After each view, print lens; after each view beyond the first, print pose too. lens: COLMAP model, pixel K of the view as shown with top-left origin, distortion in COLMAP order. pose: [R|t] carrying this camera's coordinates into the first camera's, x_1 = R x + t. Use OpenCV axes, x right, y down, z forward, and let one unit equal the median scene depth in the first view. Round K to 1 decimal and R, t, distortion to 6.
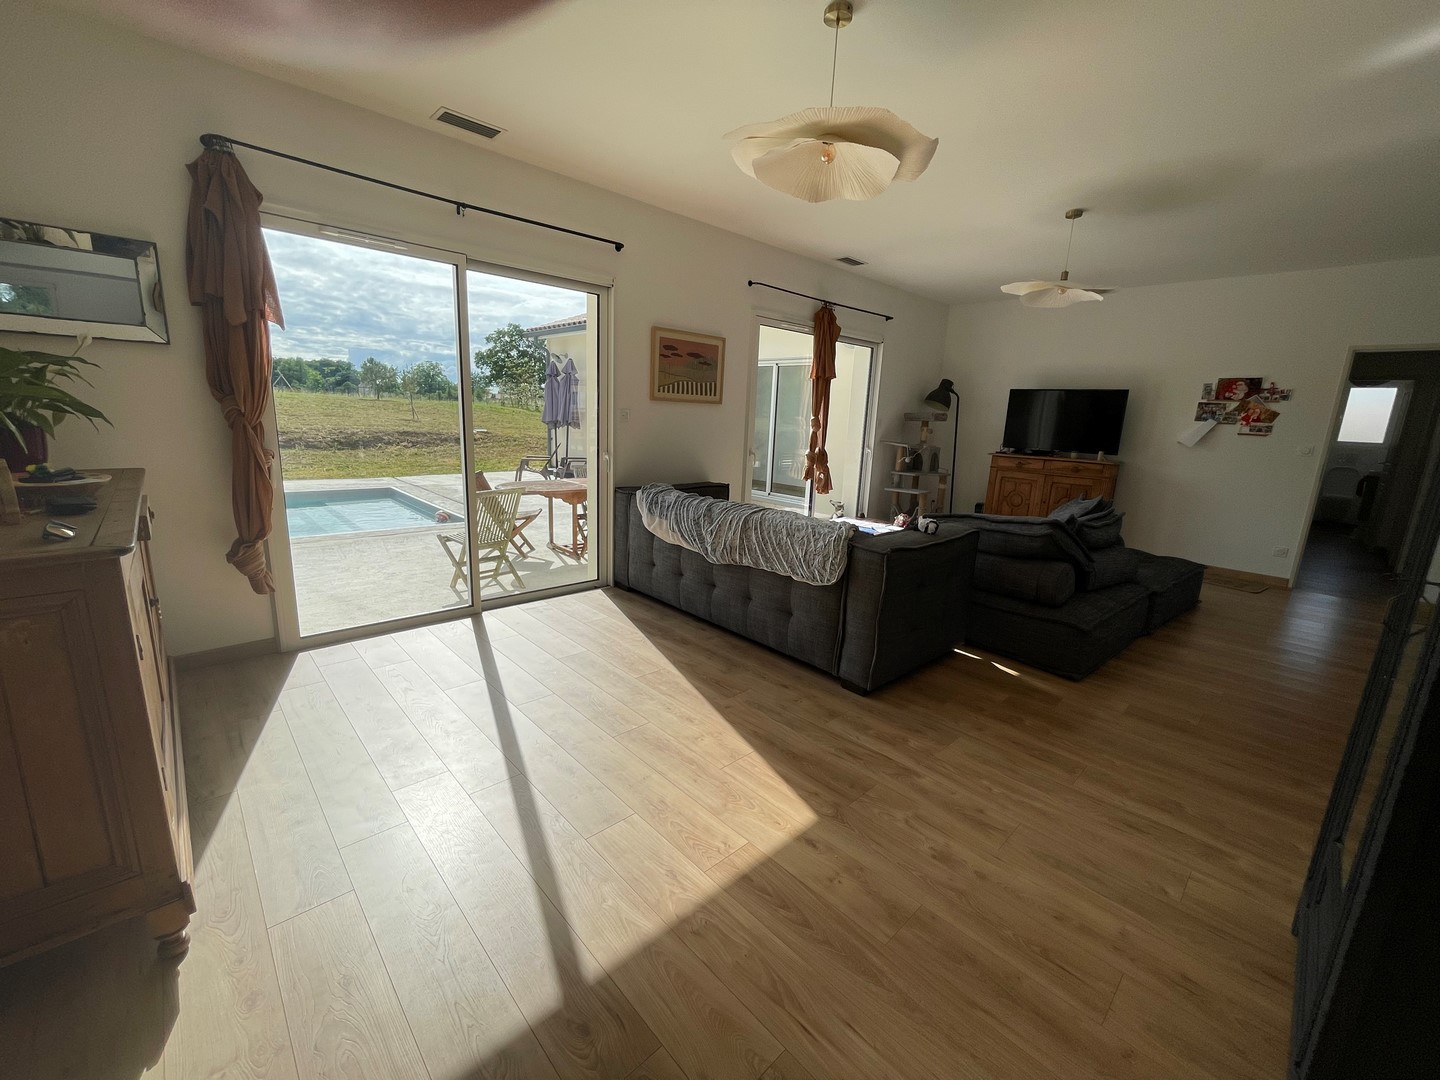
lens RADIAL K [[581.5, 0, 715.8], [0, 581.5, 536.8], [0, 0, 1]] dist [-0.001913, 0.000139]
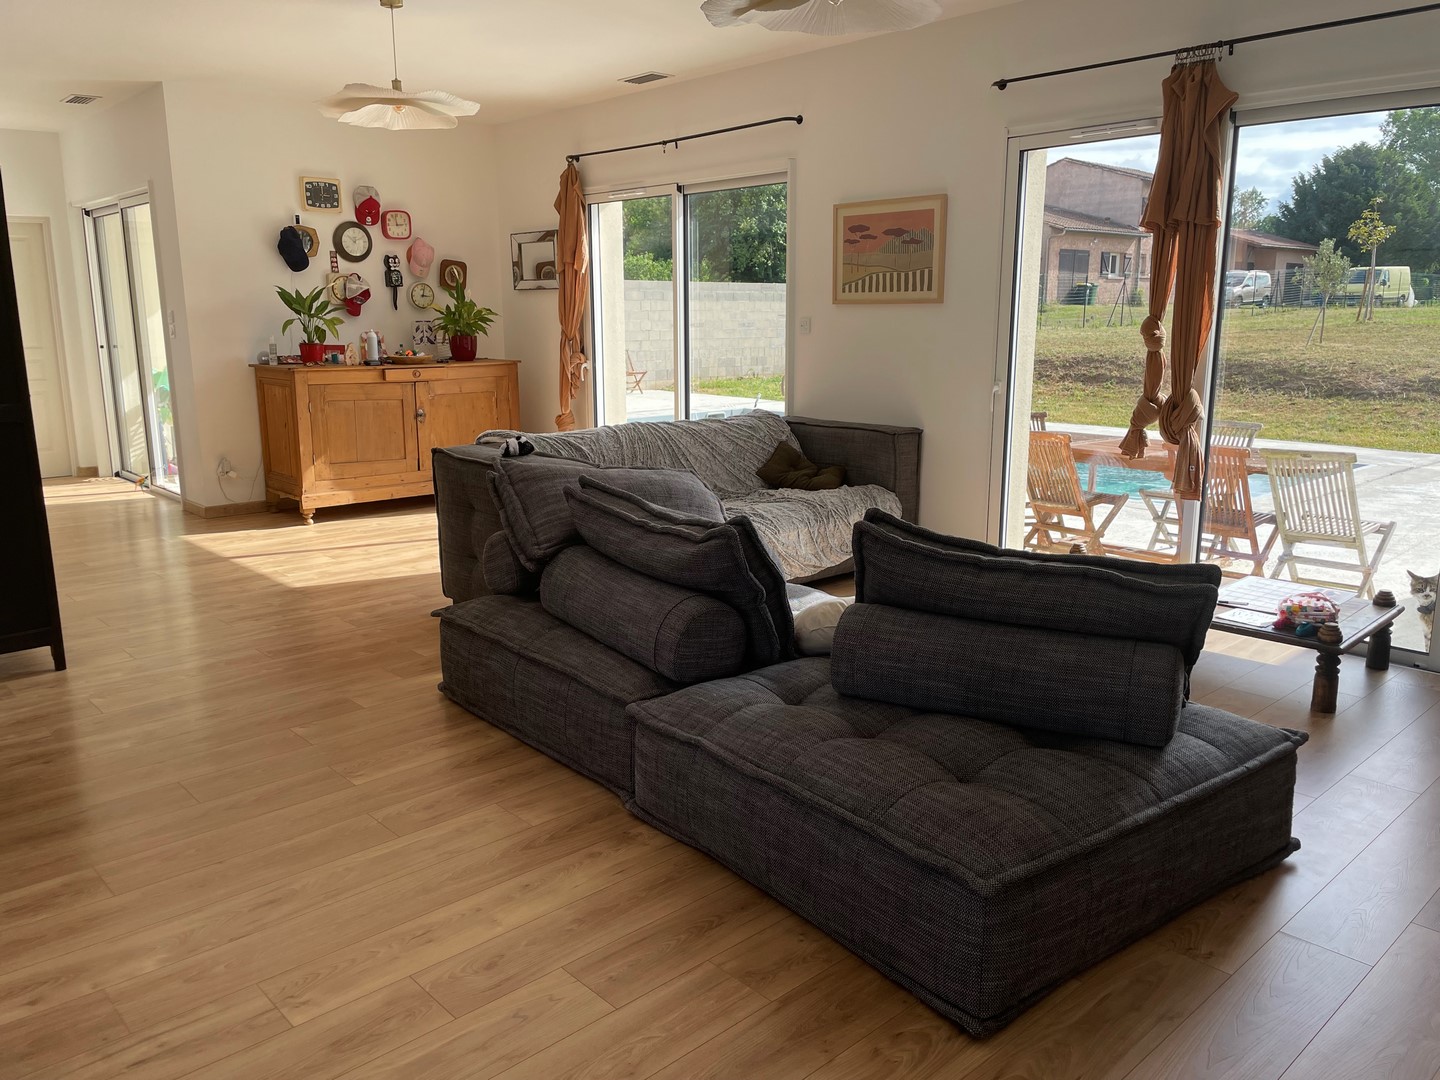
lens RADIAL K [[1087.8, 0, 716.5], [0, 1087.8, 527.8], [0, 0, 1]] dist [0.079233, -0.088688]
pose [[-0.011712, 0.154134, -0.987981, 1.282764], [-0.210365, 0.965556, 0.153129, -0.138963], [0.977553, 0.209630, 0.021116, 0.867136]]
